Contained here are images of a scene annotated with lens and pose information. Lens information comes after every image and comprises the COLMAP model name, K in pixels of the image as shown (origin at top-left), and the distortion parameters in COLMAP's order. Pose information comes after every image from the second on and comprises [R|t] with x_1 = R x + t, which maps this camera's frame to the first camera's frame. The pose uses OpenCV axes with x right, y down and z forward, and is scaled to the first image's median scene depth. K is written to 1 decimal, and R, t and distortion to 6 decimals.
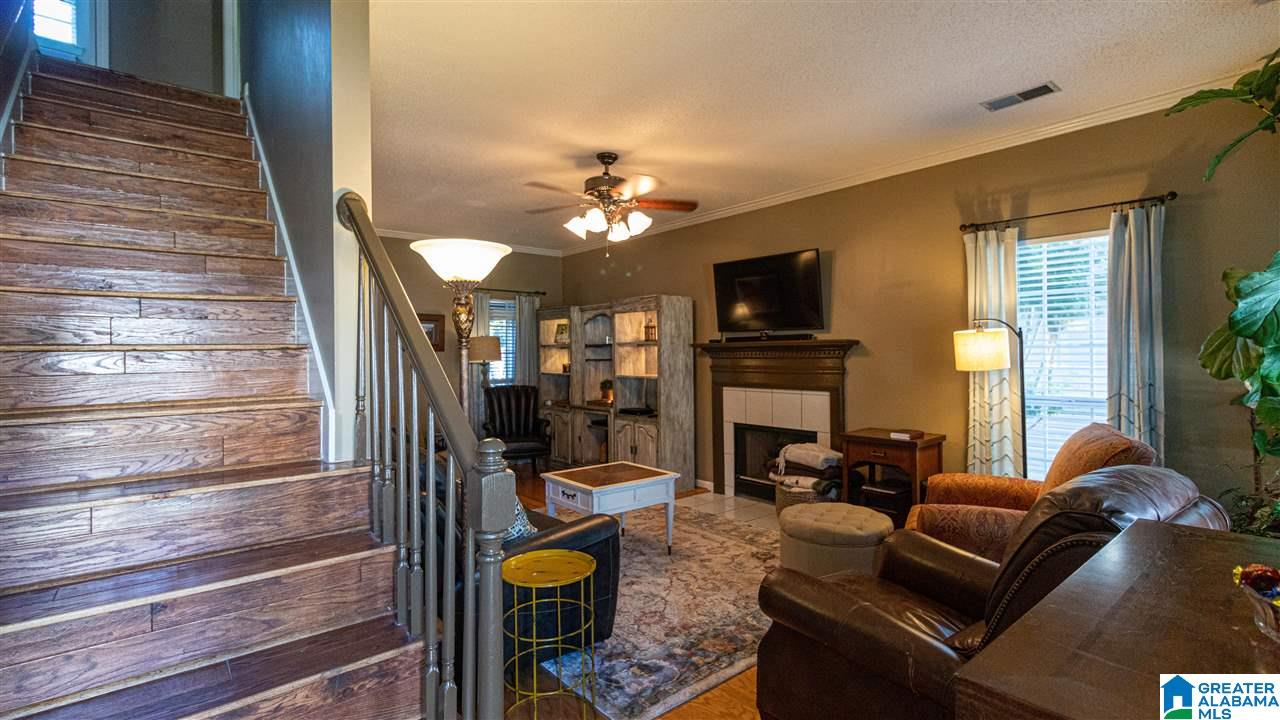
lens RADIAL K [[586.5, 0, 639.1], [0, 586.5, 352.6], [0, 0, 1]] dist [0.002161, 0.000132]
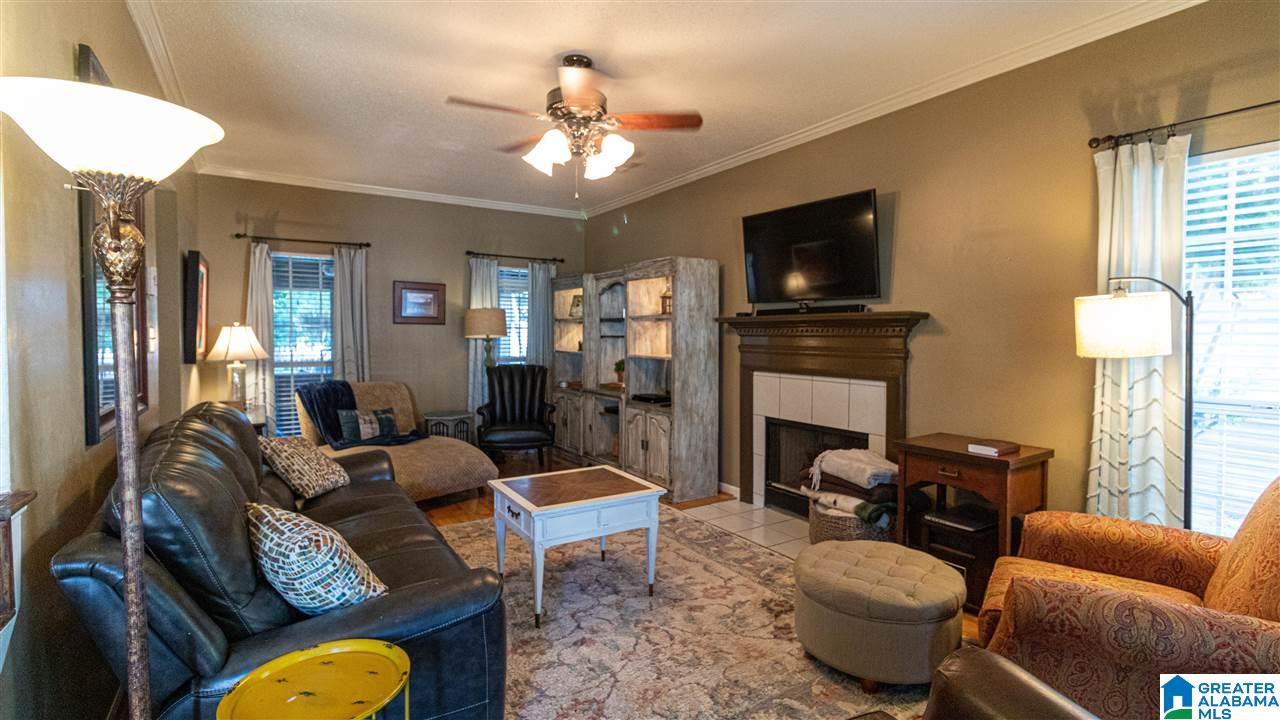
lens RADIAL K [[586.5, 0, 639.1], [0, 586.5, 352.6], [0, 0, 1]] dist [0.002161, 0.000132]
pose [[0.992244, 0.015636, -0.123318, 0.105426], [-0.011142, 0.999252, 0.037044, 0.005445], [0.123805, -0.035382, 0.991676, 0.223969]]
